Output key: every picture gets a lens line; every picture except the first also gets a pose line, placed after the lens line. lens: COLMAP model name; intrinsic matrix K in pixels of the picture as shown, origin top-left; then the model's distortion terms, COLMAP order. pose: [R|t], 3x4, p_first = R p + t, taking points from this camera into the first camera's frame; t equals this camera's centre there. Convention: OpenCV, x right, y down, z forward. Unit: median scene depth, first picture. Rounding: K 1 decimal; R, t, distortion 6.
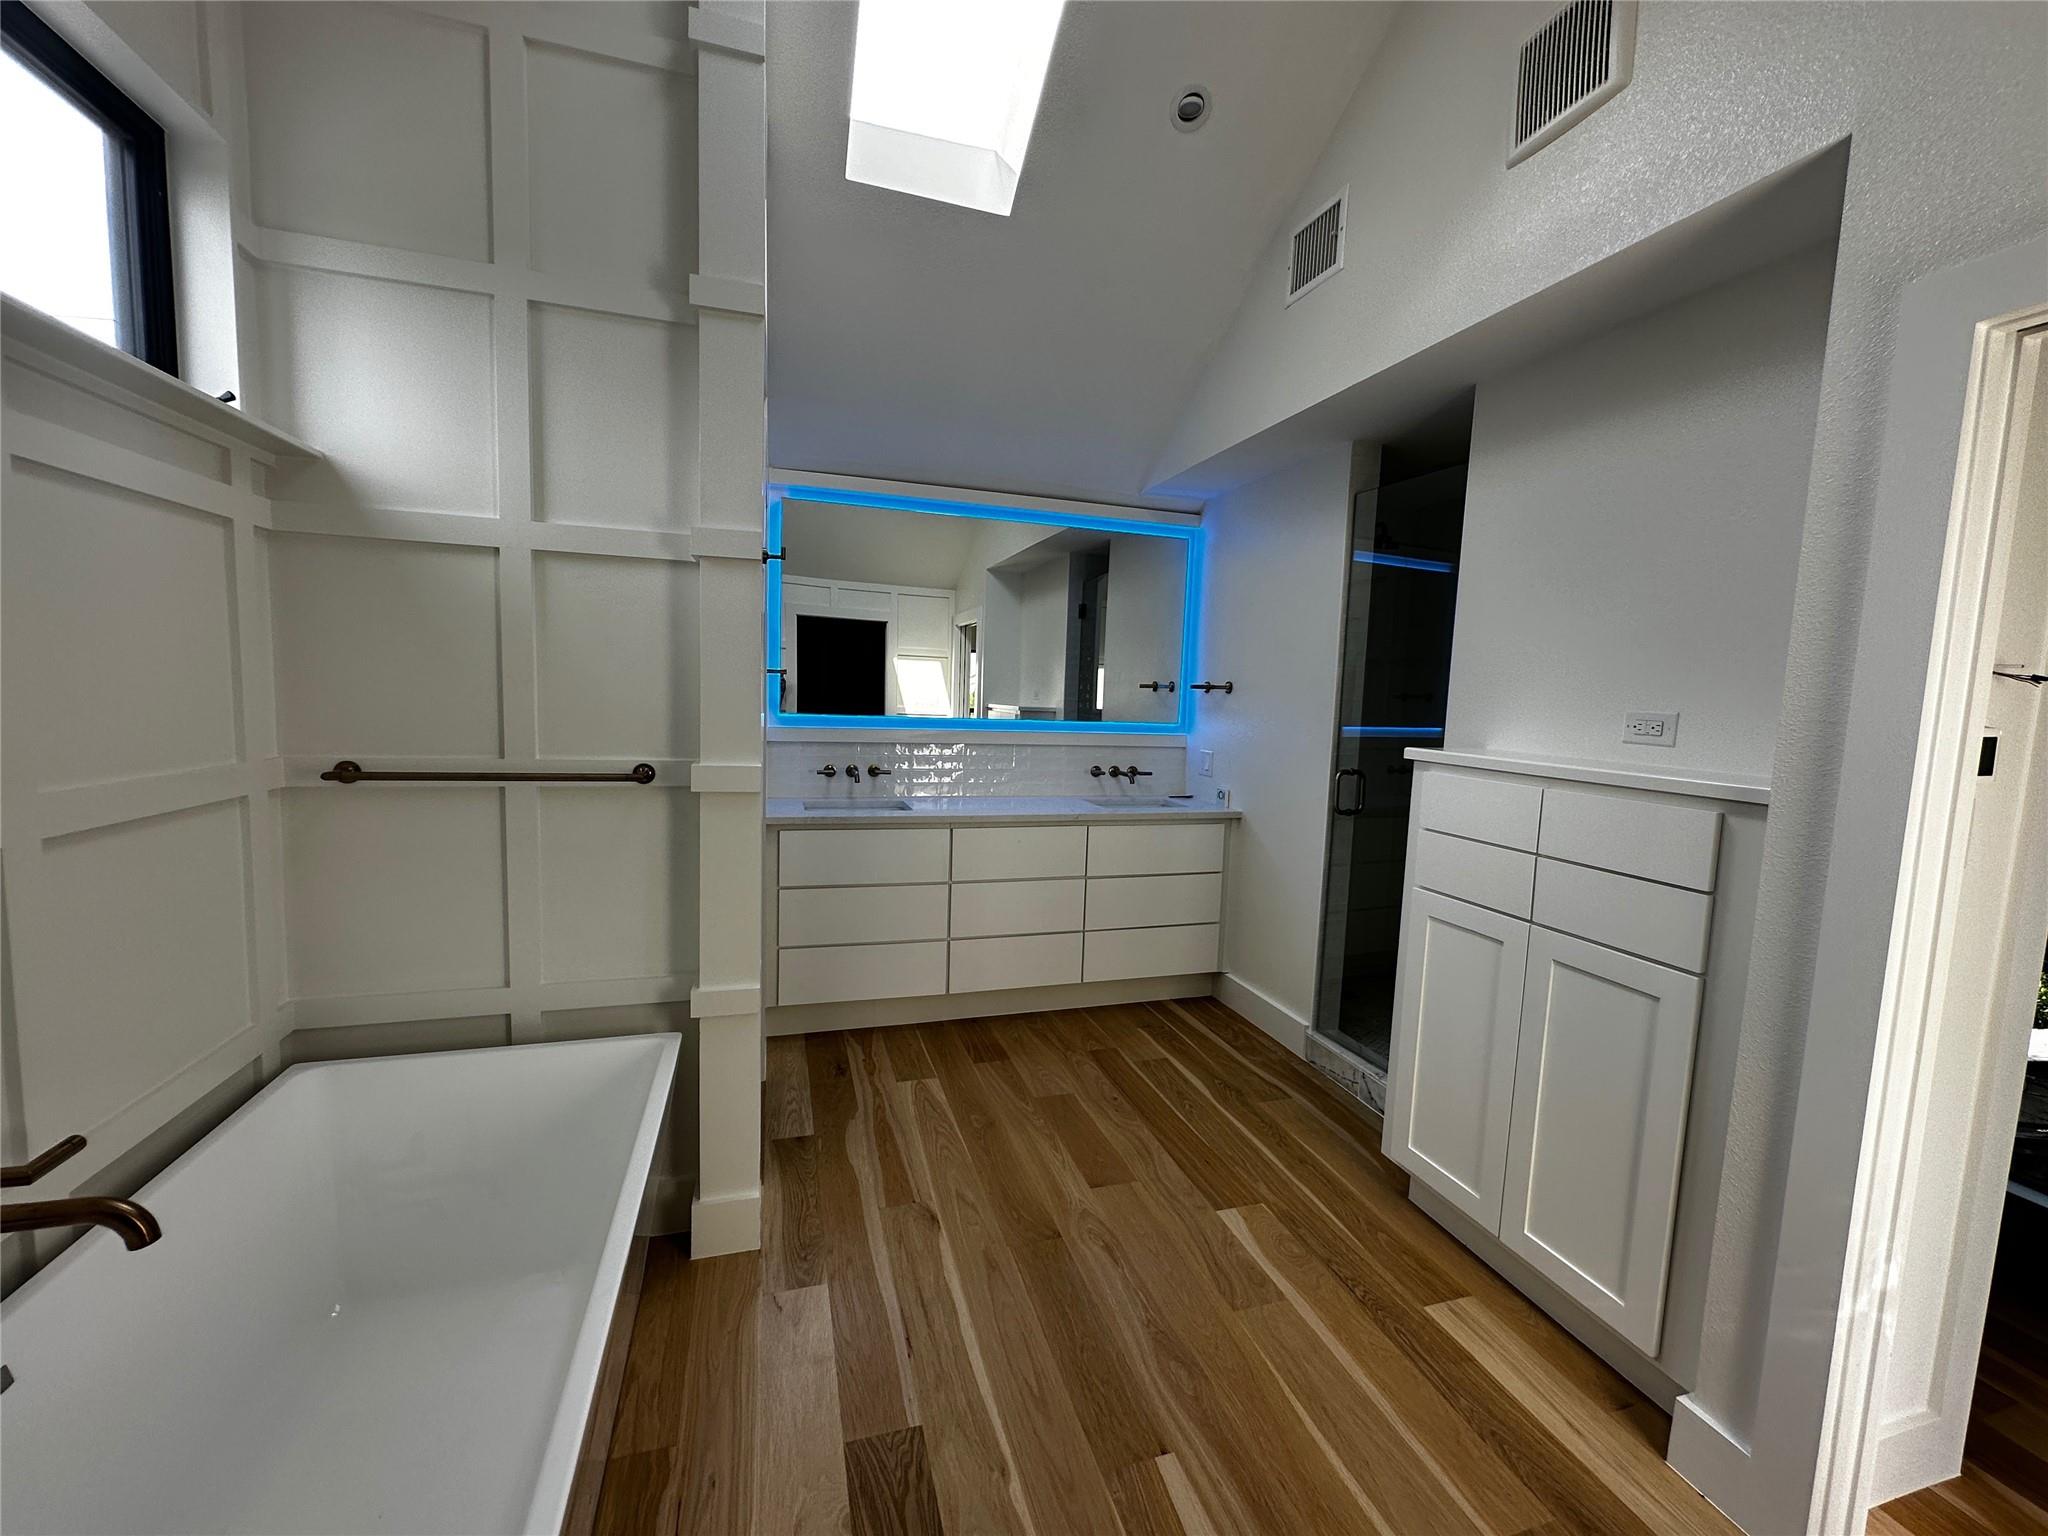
lens RADIAL K [[816.9, 0, 1025.3], [0, 816.9, 762.9], [0, 0, 1]] dist [-0.003602, 0.001485]
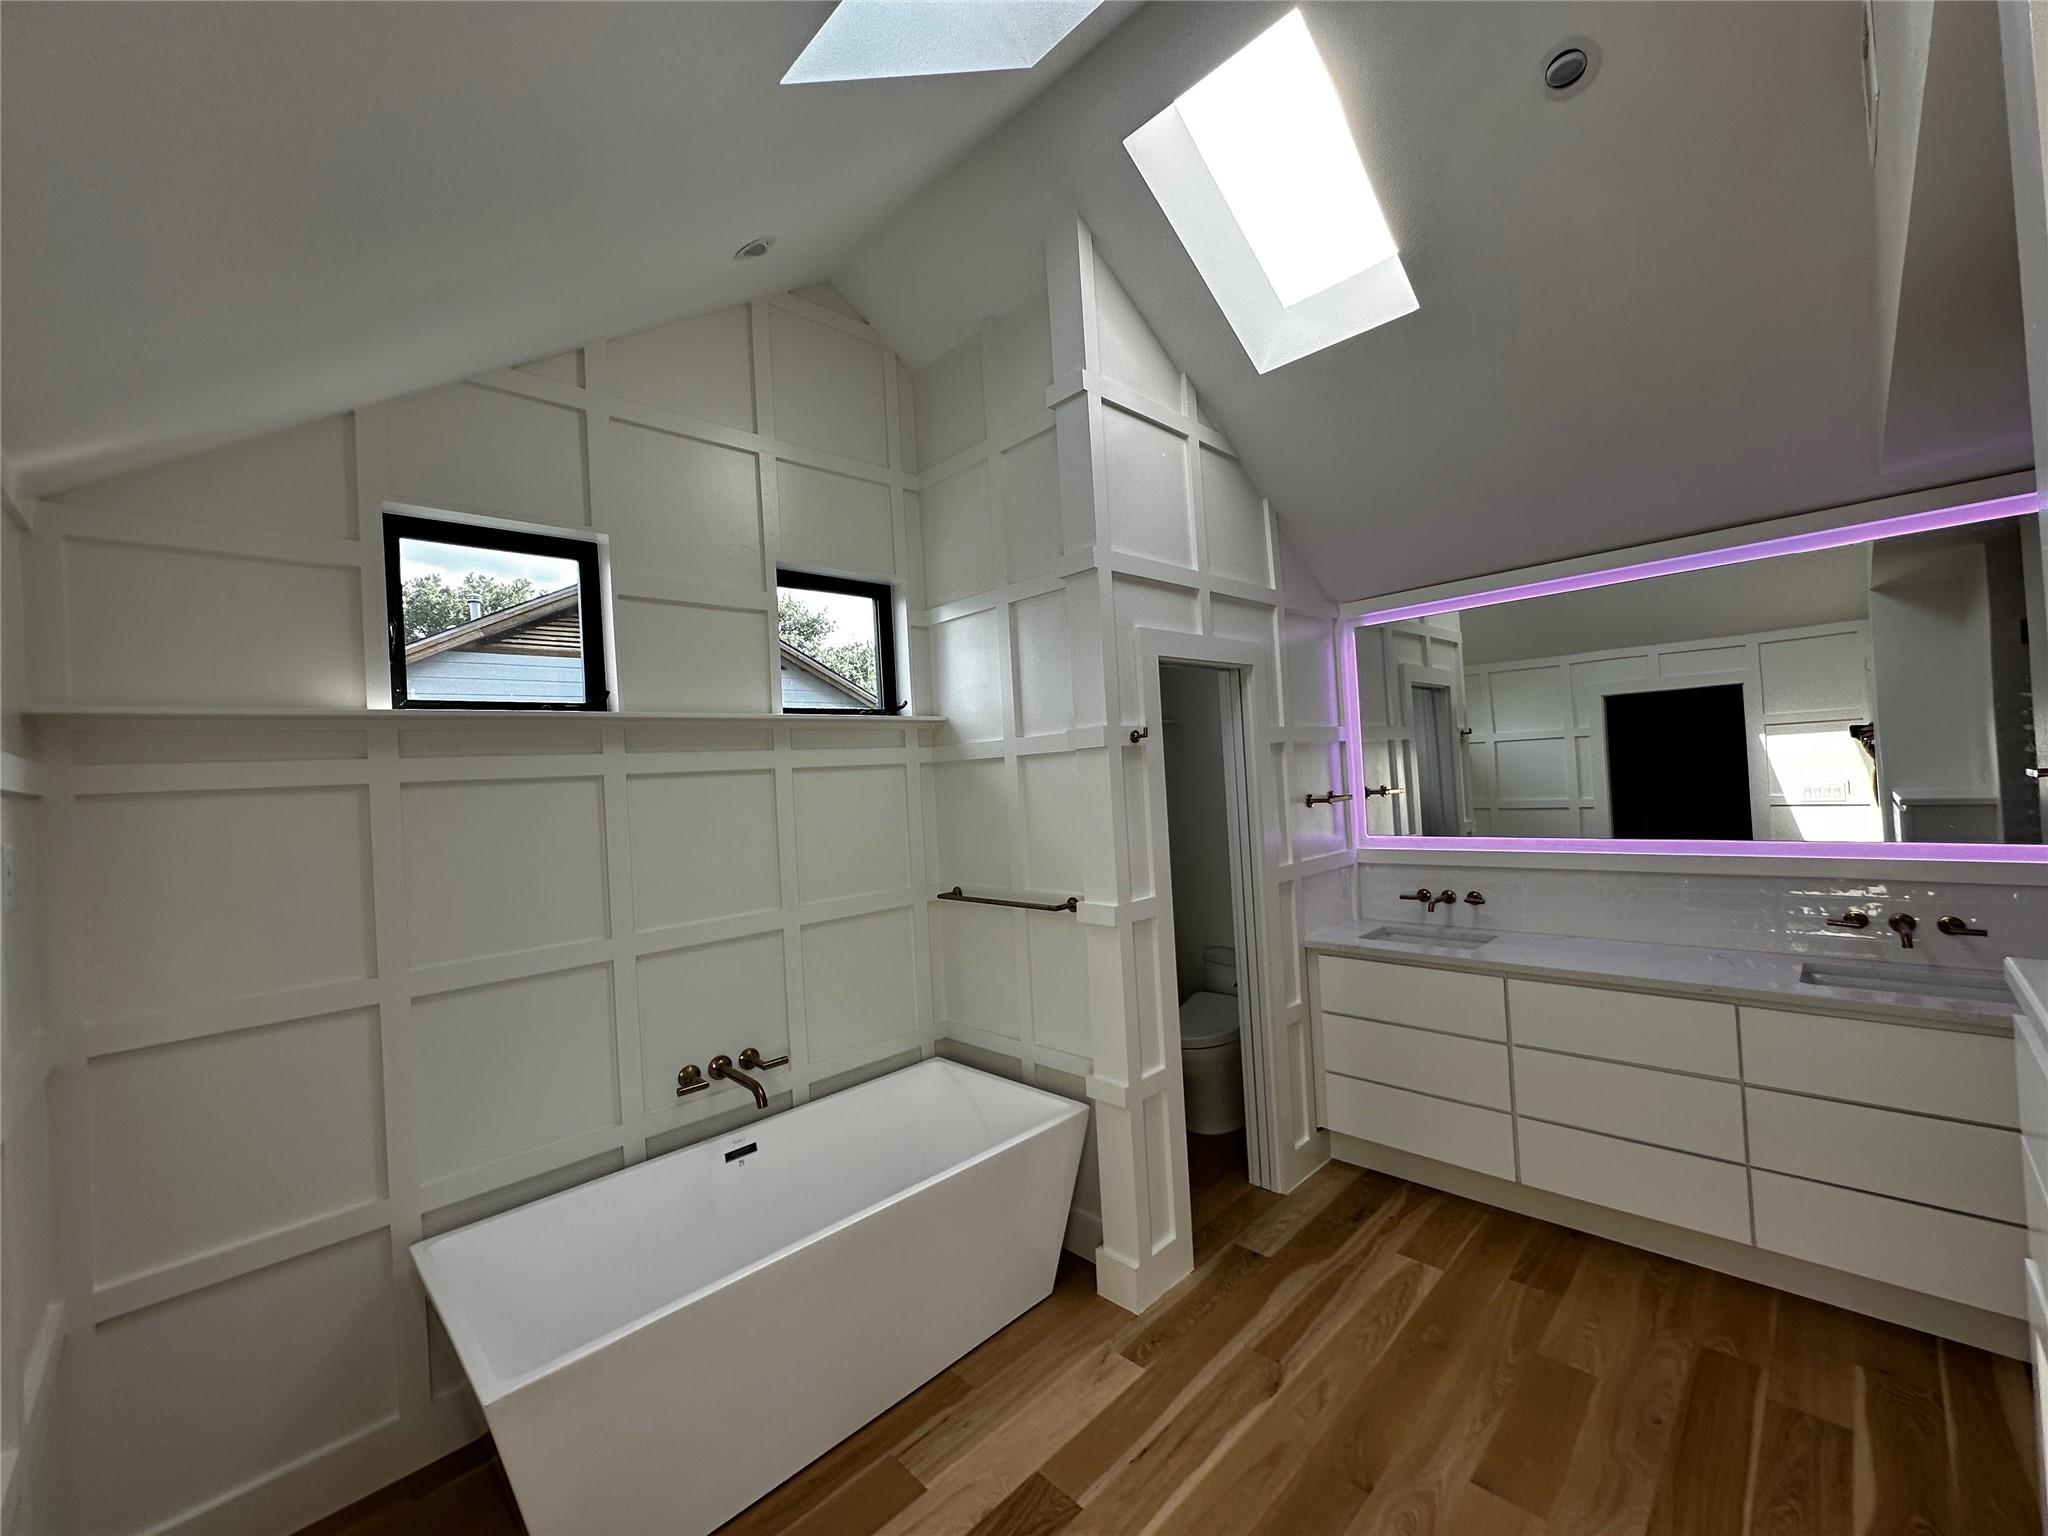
lens RADIAL K [[816.9, 0, 1027.4], [0, 816.9, 769.6], [0, 0, 1]] dist [-0.003602, 0.001485]
pose [[0.459069, -0.069965, -0.885641, 0.589405], [-0.008007, 0.996528, -0.082876, -0.080311], [0.888365, 0.045137, 0.456915, 0.230632]]
